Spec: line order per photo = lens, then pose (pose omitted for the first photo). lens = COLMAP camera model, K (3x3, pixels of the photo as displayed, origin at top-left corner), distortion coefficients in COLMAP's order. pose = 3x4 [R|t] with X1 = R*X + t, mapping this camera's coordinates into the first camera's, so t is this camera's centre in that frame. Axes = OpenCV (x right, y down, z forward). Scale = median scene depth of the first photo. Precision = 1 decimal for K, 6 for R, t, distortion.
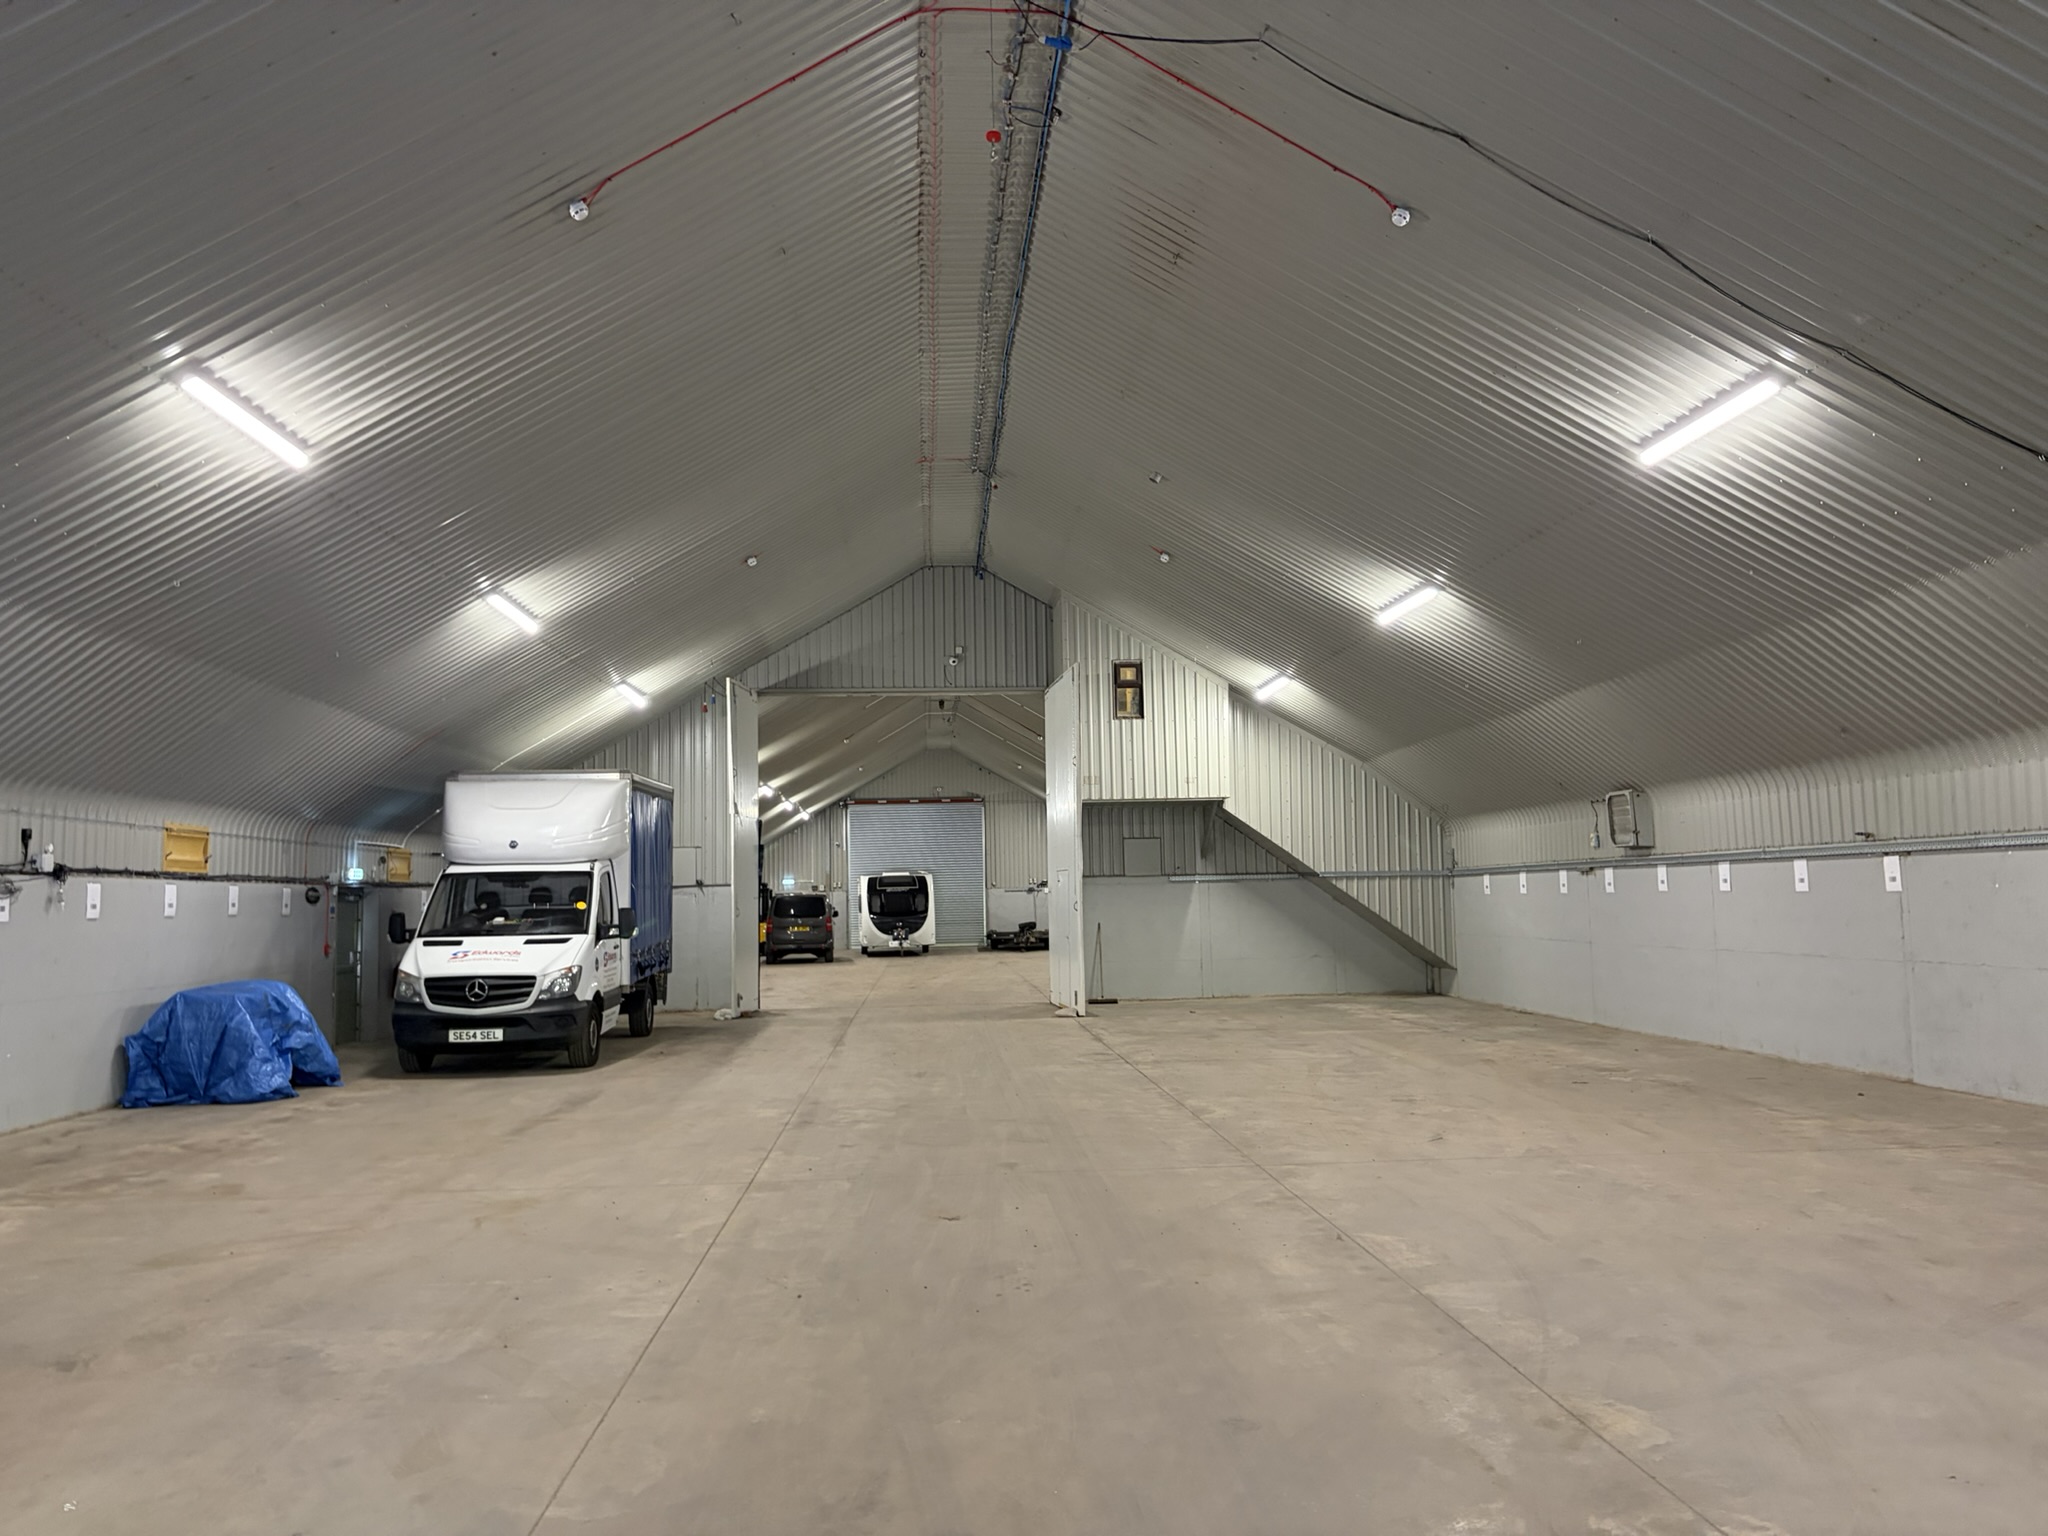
lens RADIAL K [[1552.0, 0, 1024.0], [0, 1552.0, 768.0], [0, 0, 1]] dist [-0.031520, 0.095700]
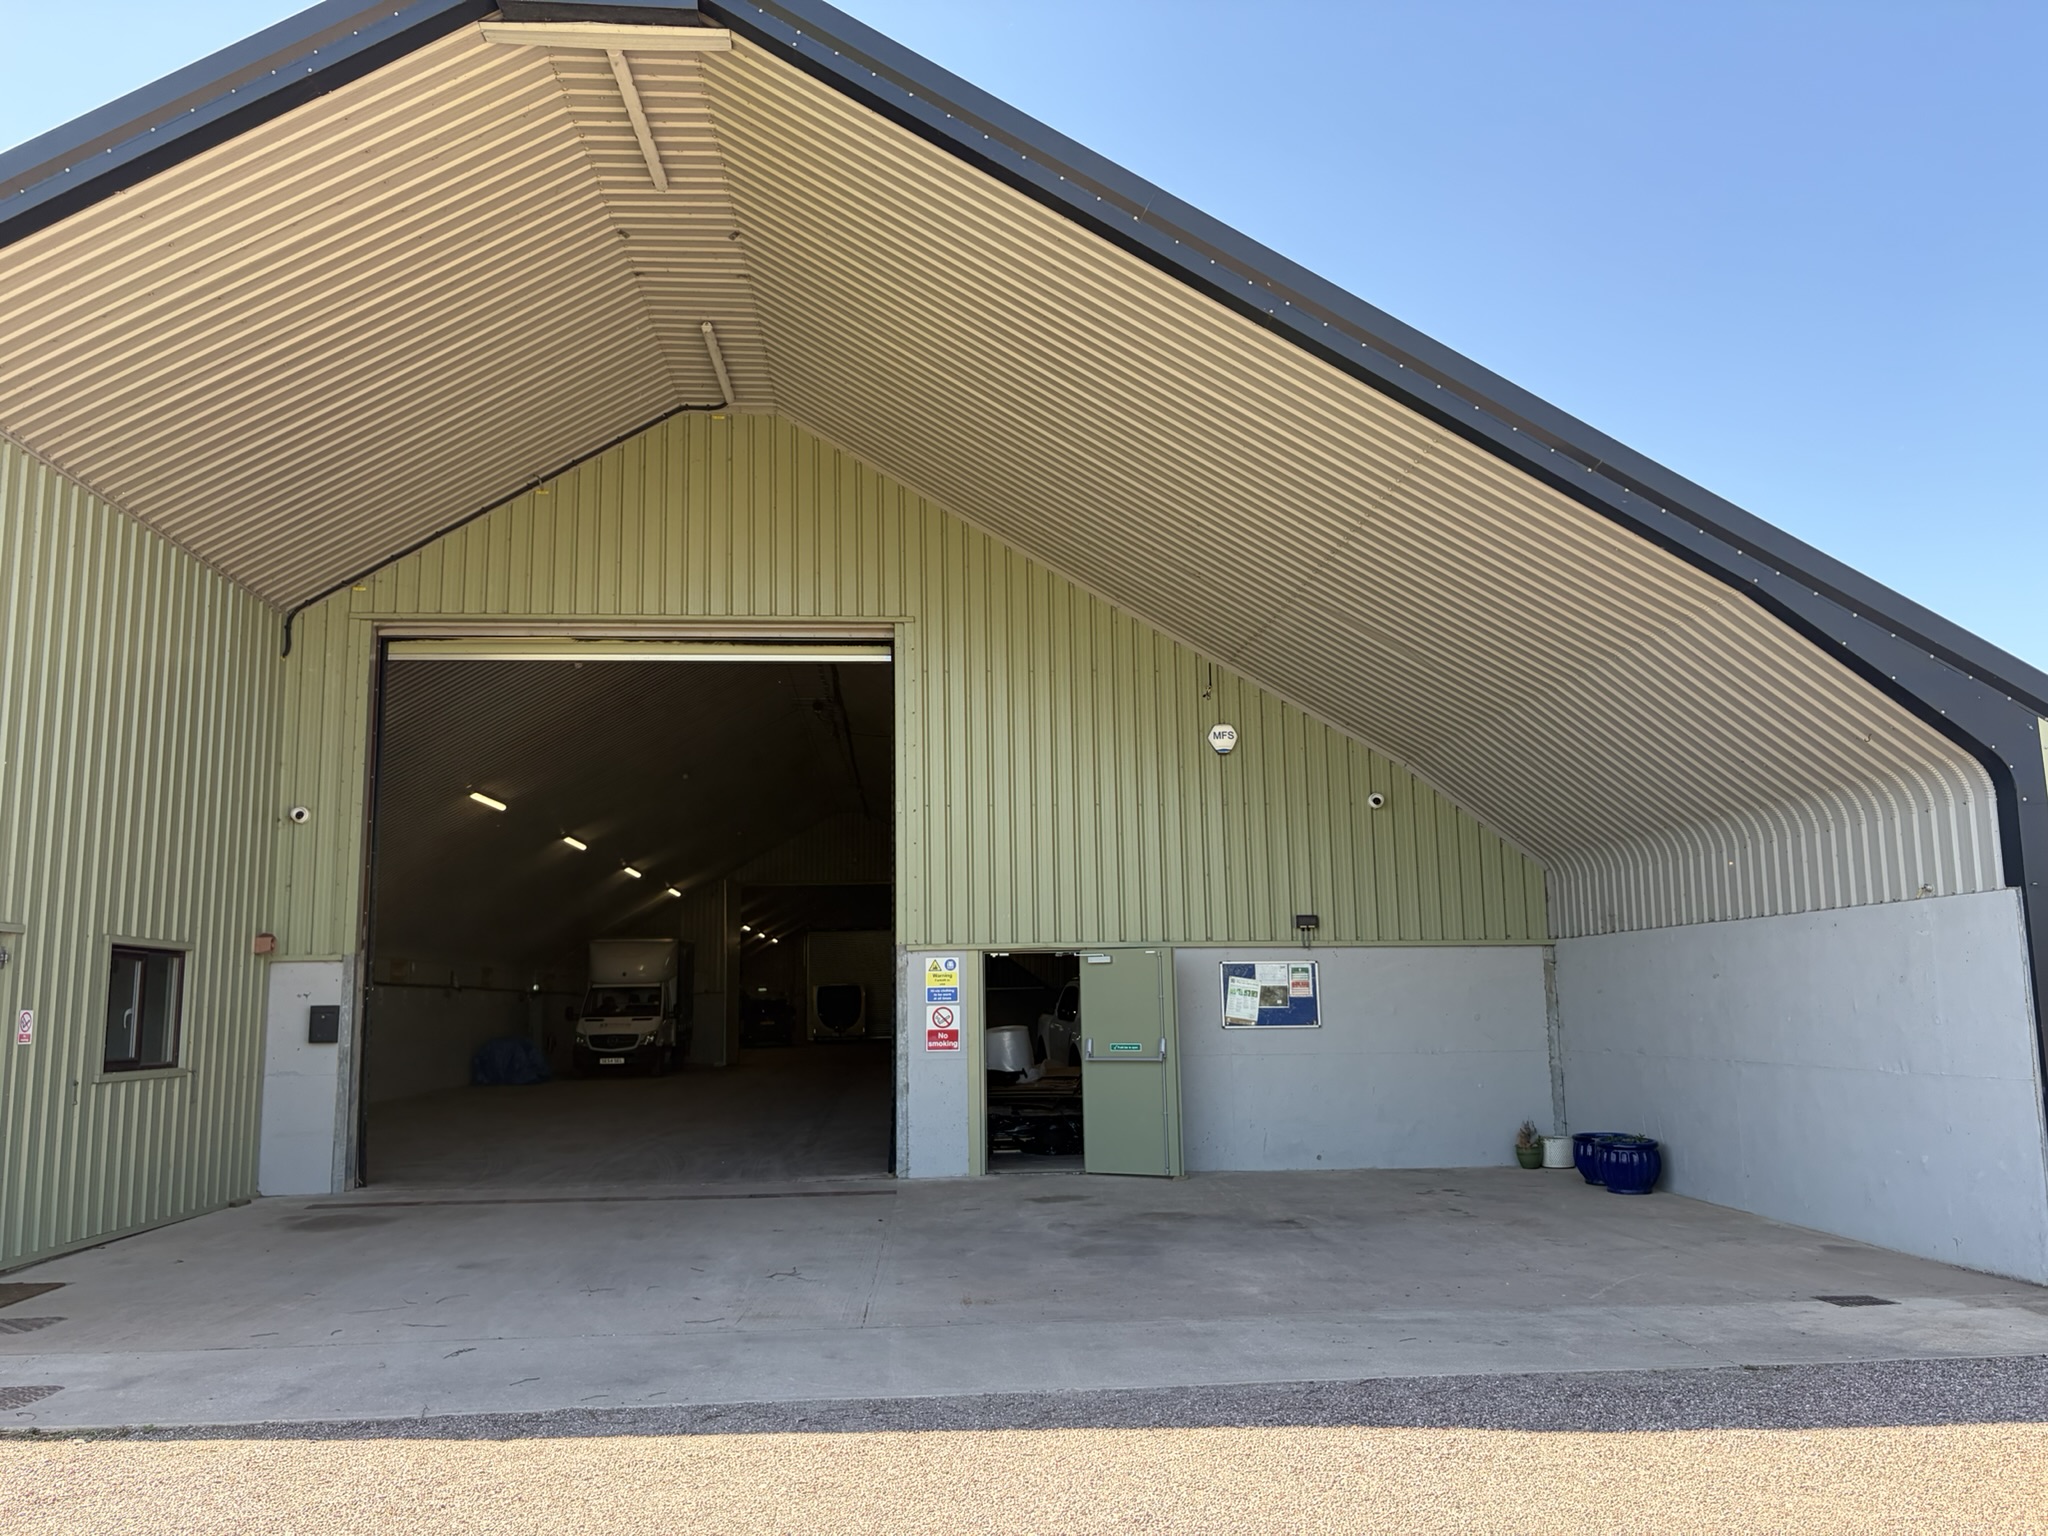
lens RADIAL K [[1565.4, 0, 1024.0], [0, 1565.4, 768.0], [0, 0, 1]] dist [0.025752, -0.074876]
pose [[0.999976, 0.003887, 0.005662, 0.231788], [-0.003504, 0.997808, -0.066084, -0.104116], [-0.005906, 0.066062, 0.997798, -1.311755]]
